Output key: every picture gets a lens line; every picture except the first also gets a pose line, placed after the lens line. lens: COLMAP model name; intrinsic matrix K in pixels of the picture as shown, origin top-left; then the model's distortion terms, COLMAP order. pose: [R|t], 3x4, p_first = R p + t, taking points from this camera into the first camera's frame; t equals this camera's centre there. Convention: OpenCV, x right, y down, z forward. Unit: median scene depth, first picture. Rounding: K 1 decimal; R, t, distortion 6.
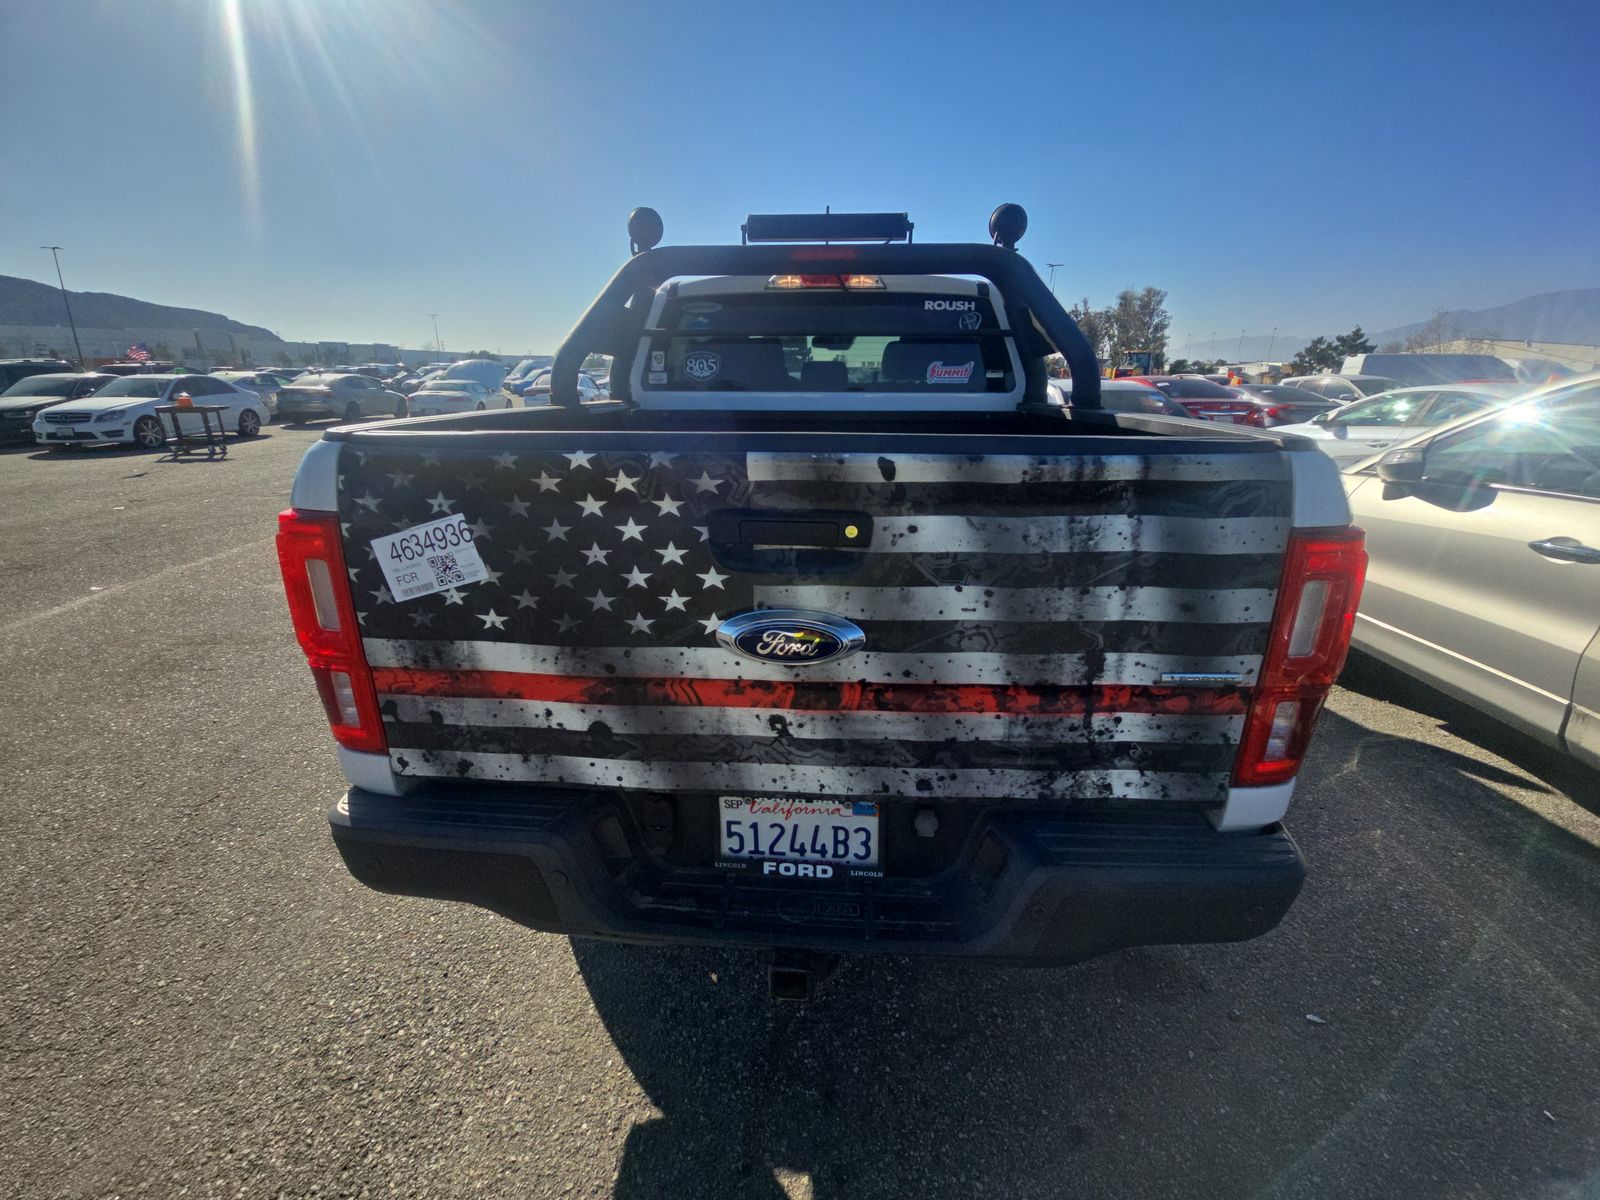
lens RADIAL K [[652.5, 0, 800.0], [0, 652.5, 600.0], [0, 0, 1]] dist [0.010015, -0.008963]
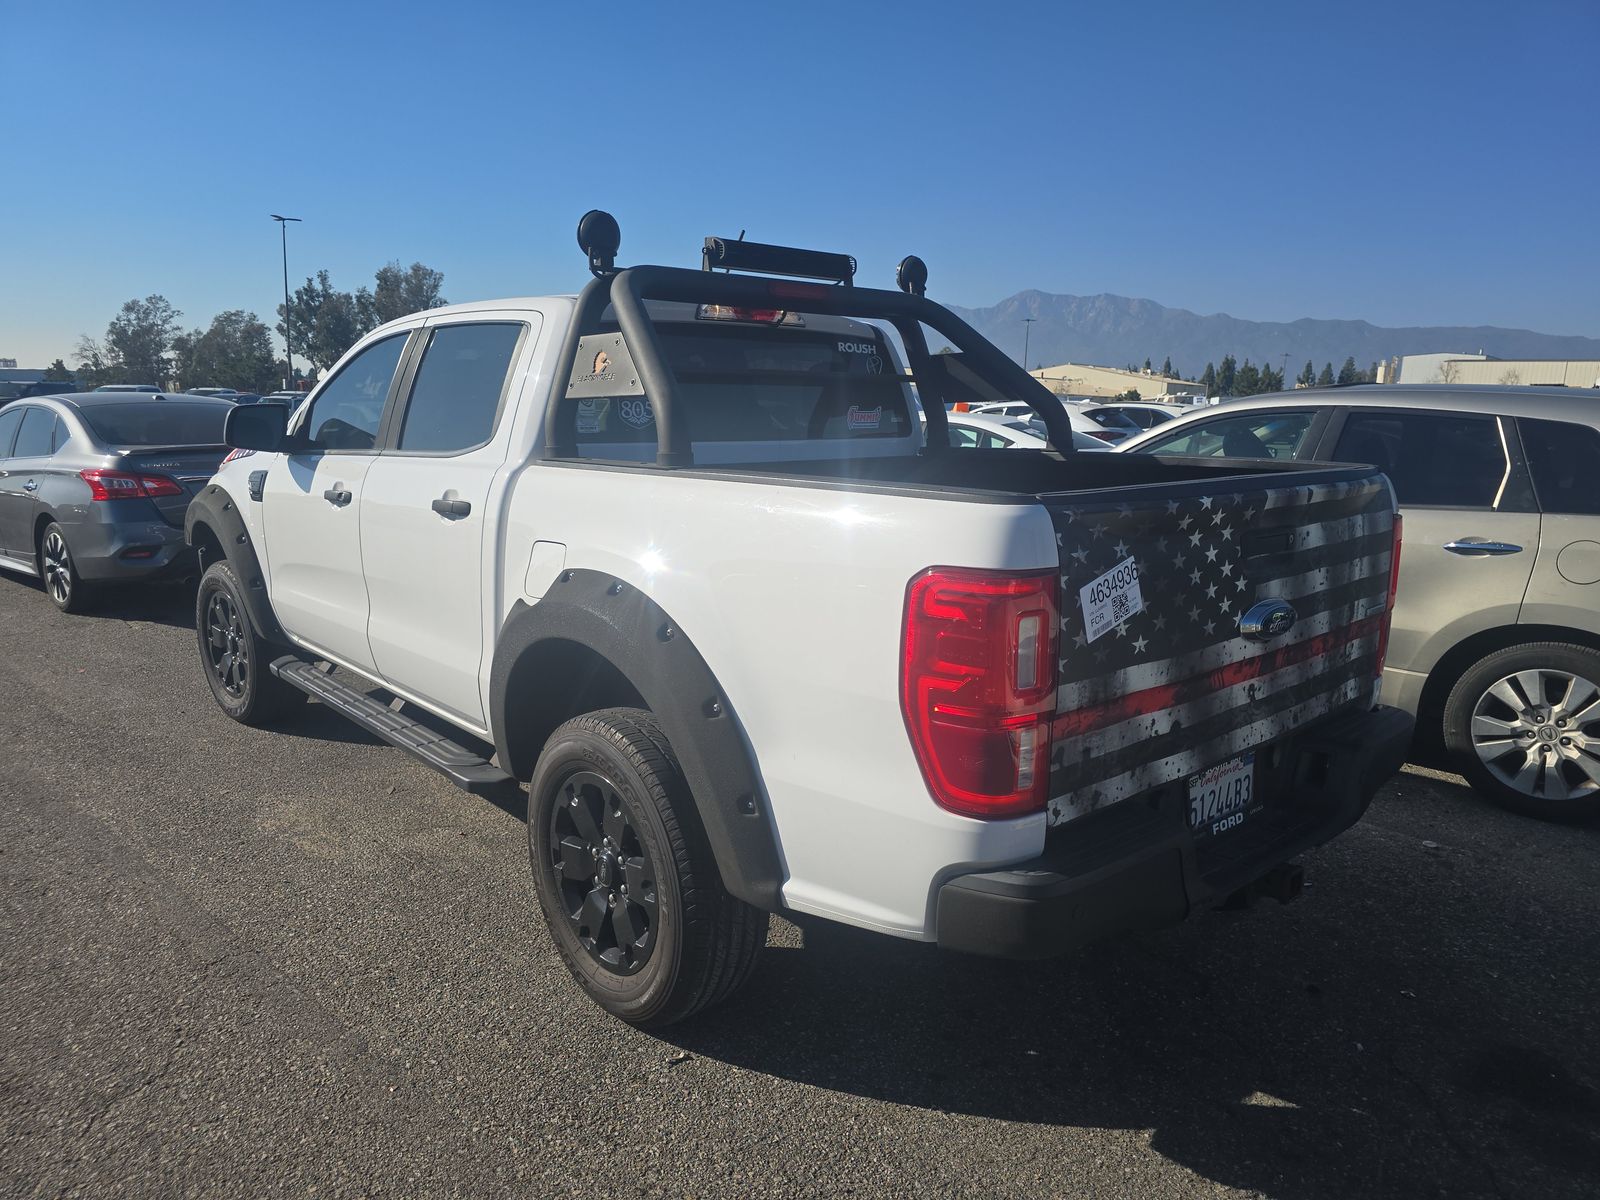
lens RADIAL K [[1089.1, 0, 801.9], [0, 1089.1, 644.9], [0, 0, 1]] dist [0.022239, -0.004650]
pose [[0.697511, -0.150924, 0.700500, -2.031553], [0.222582, 0.974845, -0.011601, -0.073537], [-0.681128, 0.164011, 0.713558, 0.018425]]
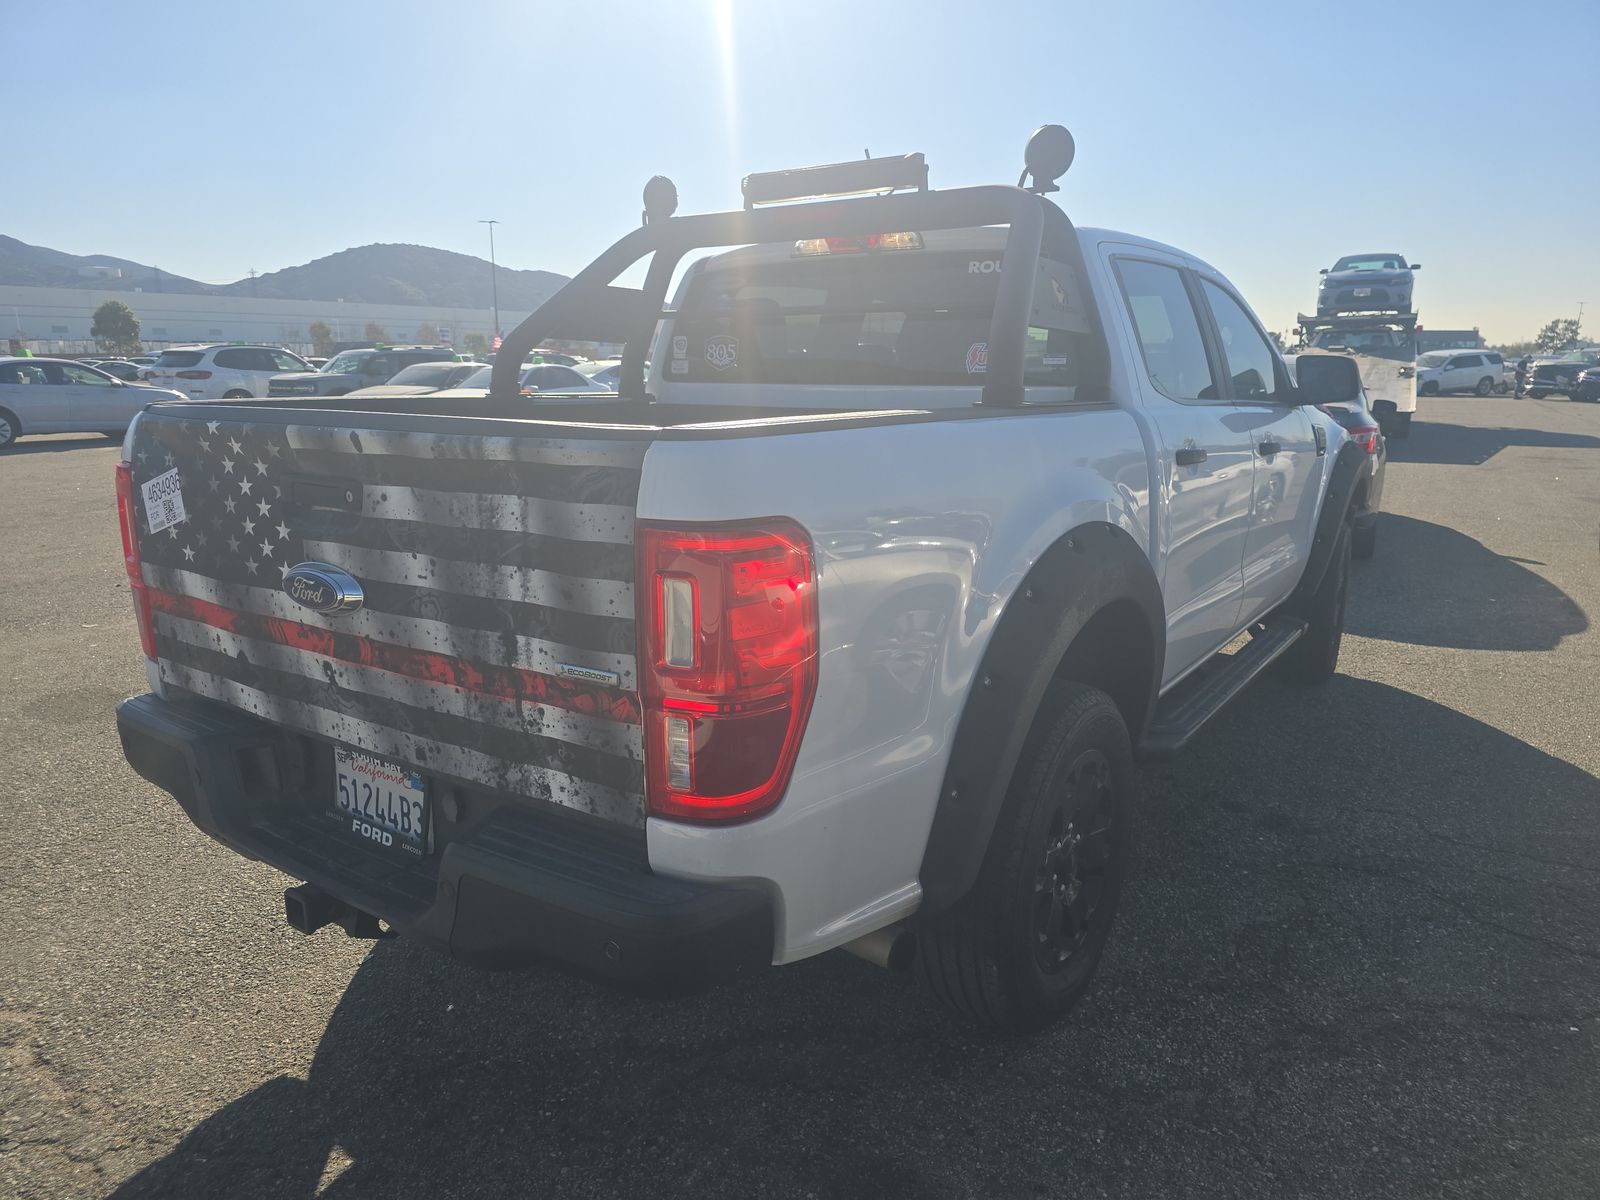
lens RADIAL K [[1089.1, 0, 801.9], [0, 1089.1, 644.9], [0, 0, 1]] dist [0.022239, -0.004650]
pose [[0.851464, 0.127651, -0.508639, 1.455082], [-0.167306, 0.985360, -0.032779, 0.067344], [0.497008, 0.113009, 0.860356, -0.182639]]
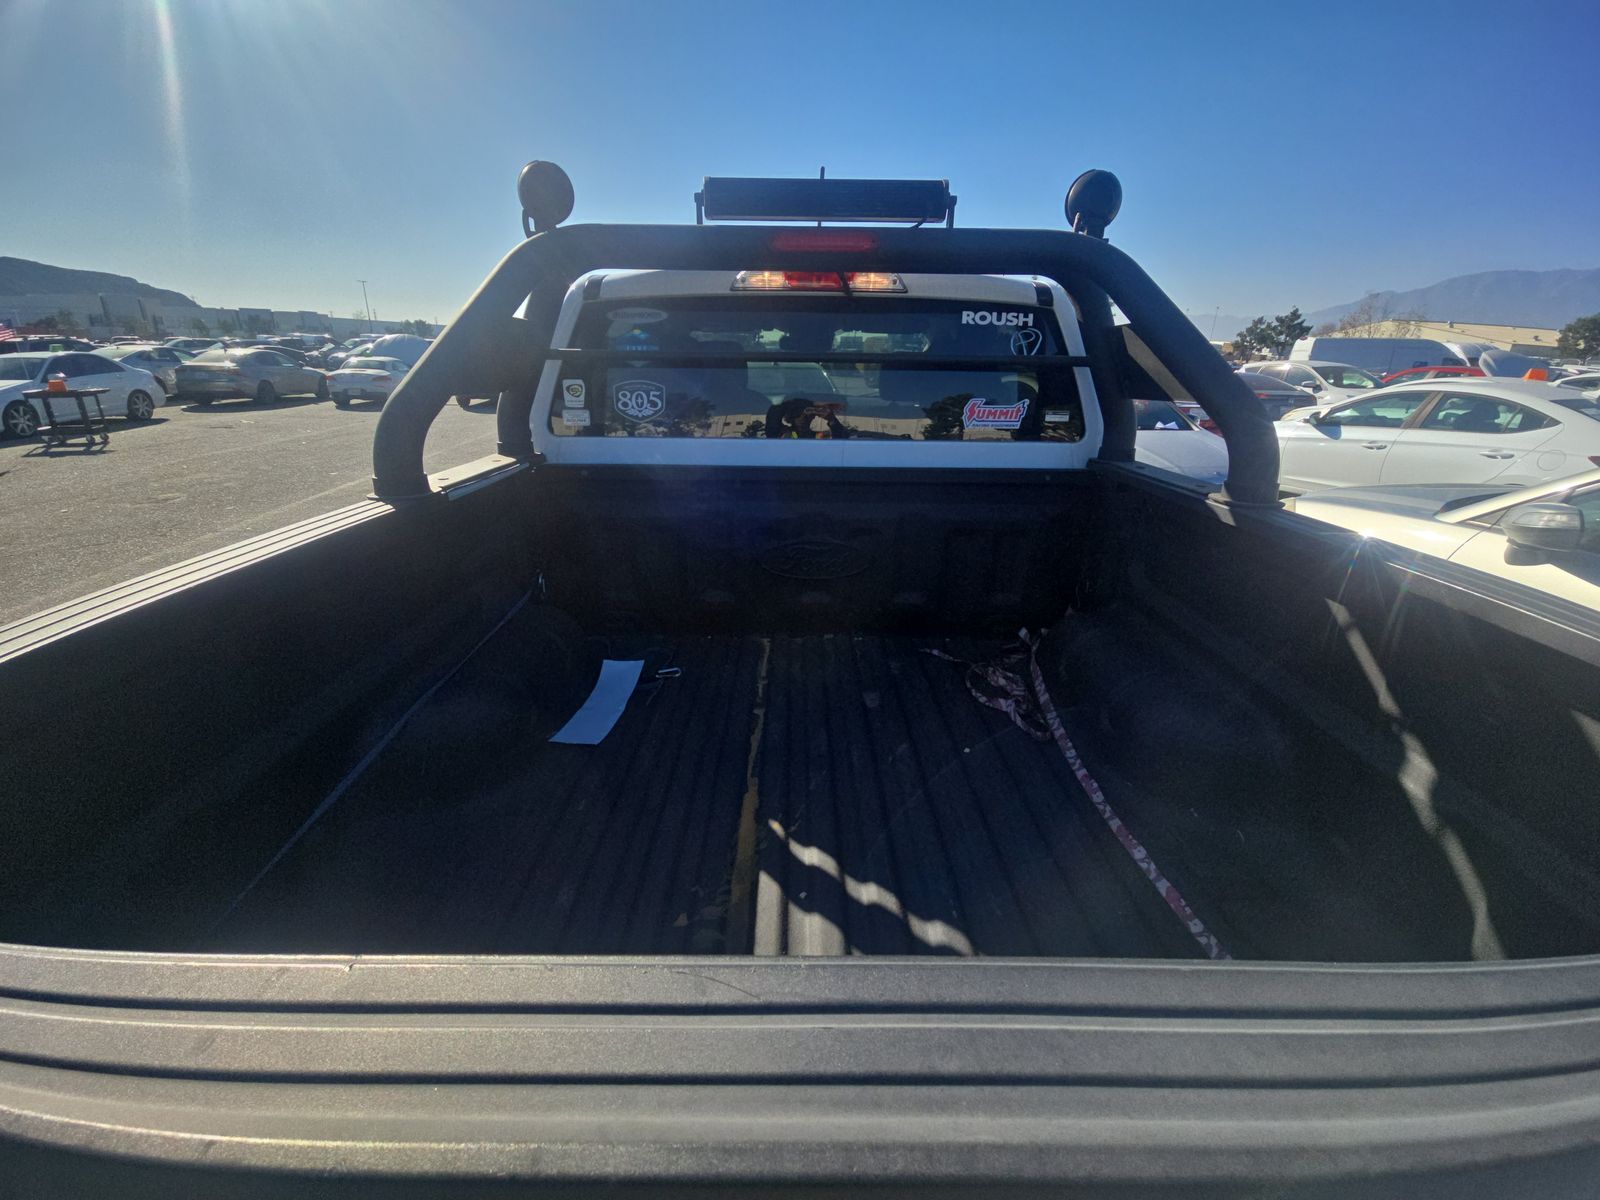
lens RADIAL K [[647.3, 0, 800.0], [0, 647.3, 600.0], [0, 0, 1]] dist [0.025439, -0.018140]
pose [[0.997997, -0.012476, 0.062012, -0.058309], [0.010243, 0.999292, 0.036195, -0.366703], [-0.062420, -0.035487, 0.997419, 0.637814]]
